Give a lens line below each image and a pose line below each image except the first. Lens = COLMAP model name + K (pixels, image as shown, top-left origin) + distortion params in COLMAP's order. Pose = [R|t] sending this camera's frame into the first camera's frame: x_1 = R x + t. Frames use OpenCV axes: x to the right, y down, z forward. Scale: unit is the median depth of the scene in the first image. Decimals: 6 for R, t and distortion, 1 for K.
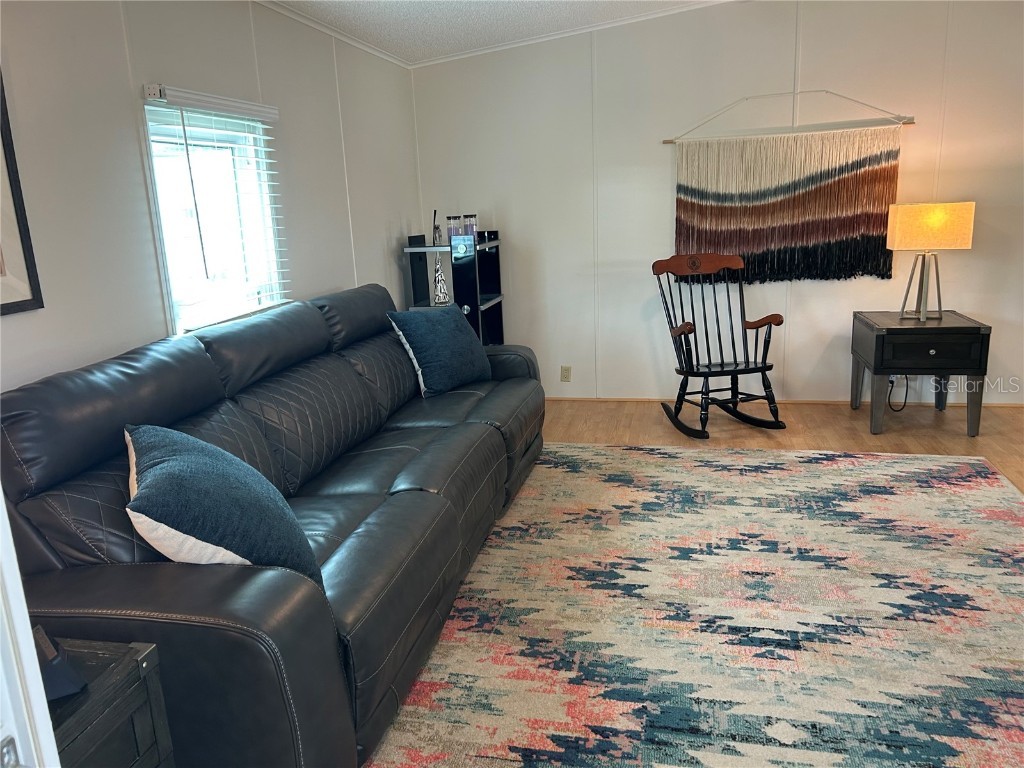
lens RADIAL K [[775.4, 0, 515.0], [0, 775.4, 378.4], [0, 0, 1]] dist [0.058568, -0.059765]
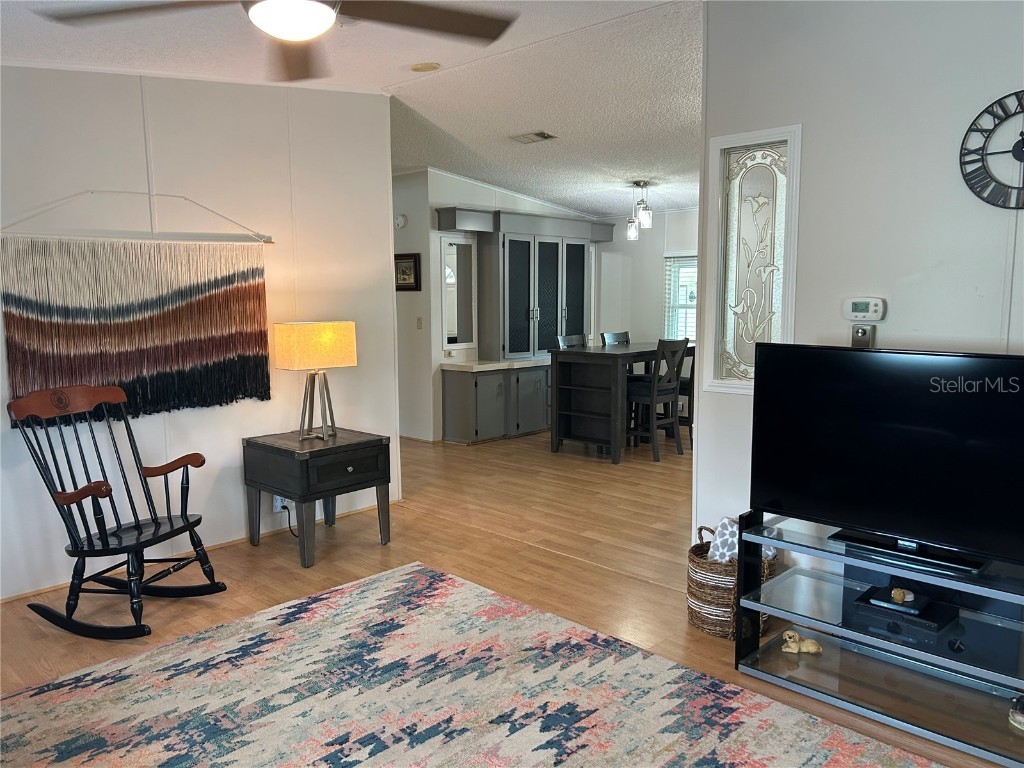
lens RADIAL K [[775.4, 0, 515.0], [0, 775.4, 378.4], [0, 0, 1]] dist [0.058568, -0.059765]
pose [[0.528865, -0.058802, 0.846666, -0.199919], [0.180476, 0.982572, -0.044493, -0.070873], [-0.829295, 0.176334, 0.530261, 0.309939]]
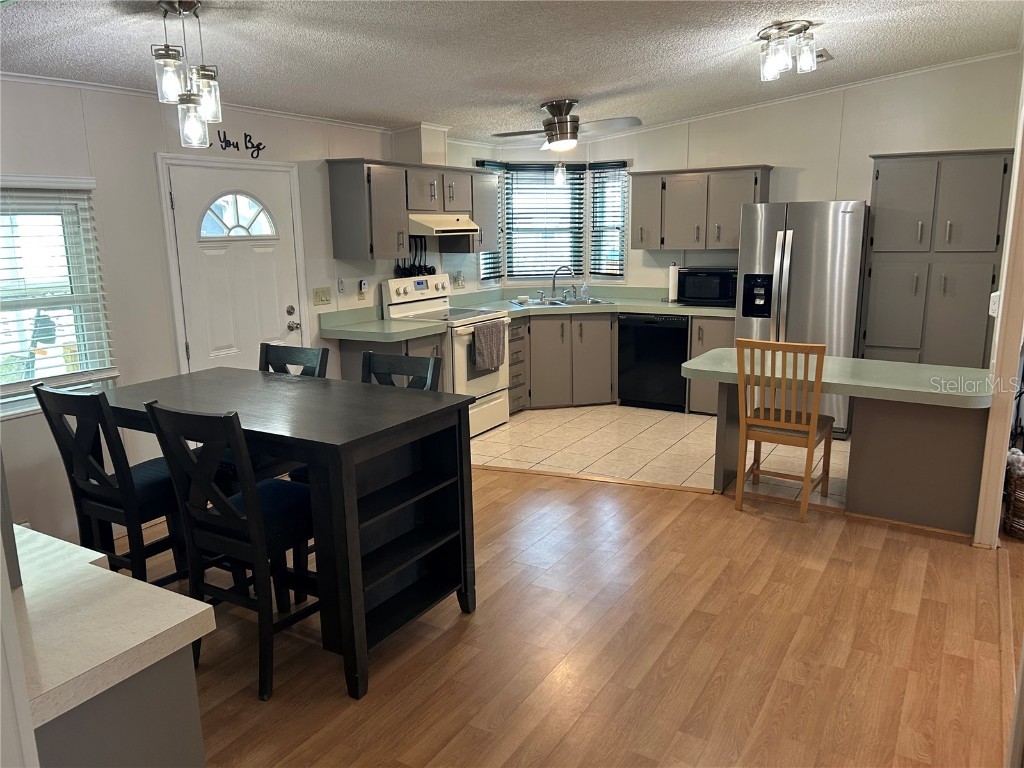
lens RADIAL K [[775.4, 0, 515.0], [0, 775.4, 378.4], [0, 0, 1]] dist [0.058568, -0.059765]
pose [[-0.942741, -0.014420, 0.333215, 0.966468], [0.124990, 0.910983, 0.393048, -0.475636], [-0.309221, 0.412191, -0.857018, 1.632727]]
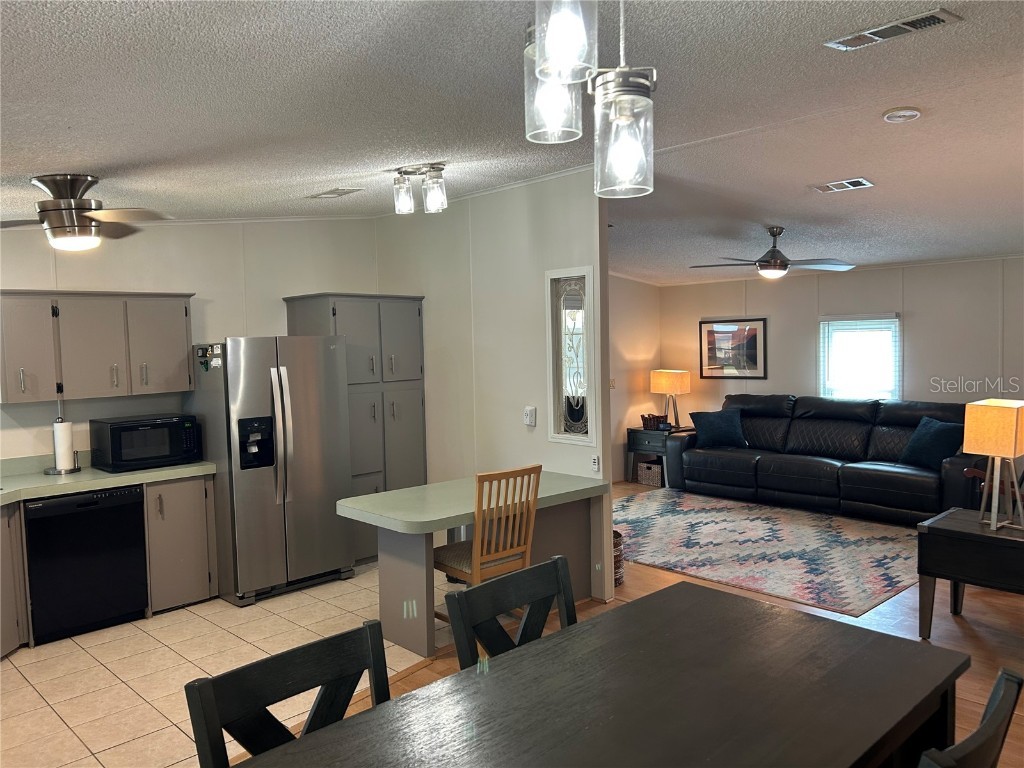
lens RADIAL K [[775.4, 0, 515.0], [0, 775.4, 378.4], [0, 0, 1]] dist [0.058568, -0.059765]
pose [[-0.565831, 0.094062, -0.819138, 1.819296], [-0.146919, 0.966071, 0.212421, -0.409903], [0.811326, 0.240541, -0.532814, 1.147773]]
